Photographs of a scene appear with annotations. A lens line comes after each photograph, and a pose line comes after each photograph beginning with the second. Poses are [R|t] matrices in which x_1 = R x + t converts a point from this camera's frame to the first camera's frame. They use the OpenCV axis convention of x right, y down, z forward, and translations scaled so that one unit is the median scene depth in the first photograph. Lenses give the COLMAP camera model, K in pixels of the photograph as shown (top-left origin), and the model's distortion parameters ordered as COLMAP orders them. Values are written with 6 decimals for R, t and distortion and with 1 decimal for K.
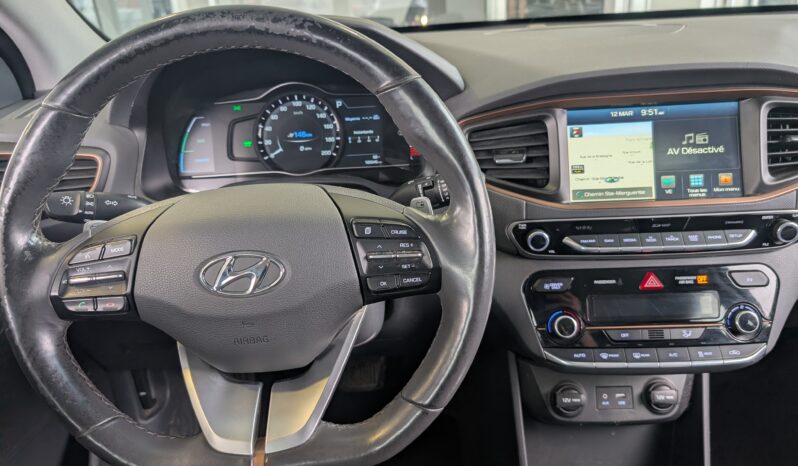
lens RADIAL K [[604.8, 0, 396.1], [0, 604.8, 233.9], [0, 0, 1]] dist [-0.016367, 0.017101]
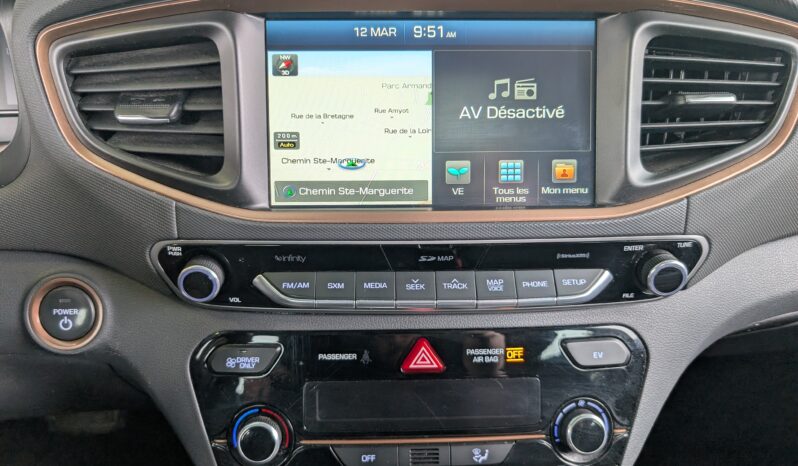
lens RADIAL K [[604.8, 0, 402.0], [0, 604.8, 231.8], [0, 0, 1]] dist [-0.016367, 0.017101]
pose [[0.992005, 0.018440, 0.124841, 0.337315], [-0.030608, 0.994885, 0.096268, -0.083250], [-0.122428, -0.099319, 0.987495, 0.486827]]
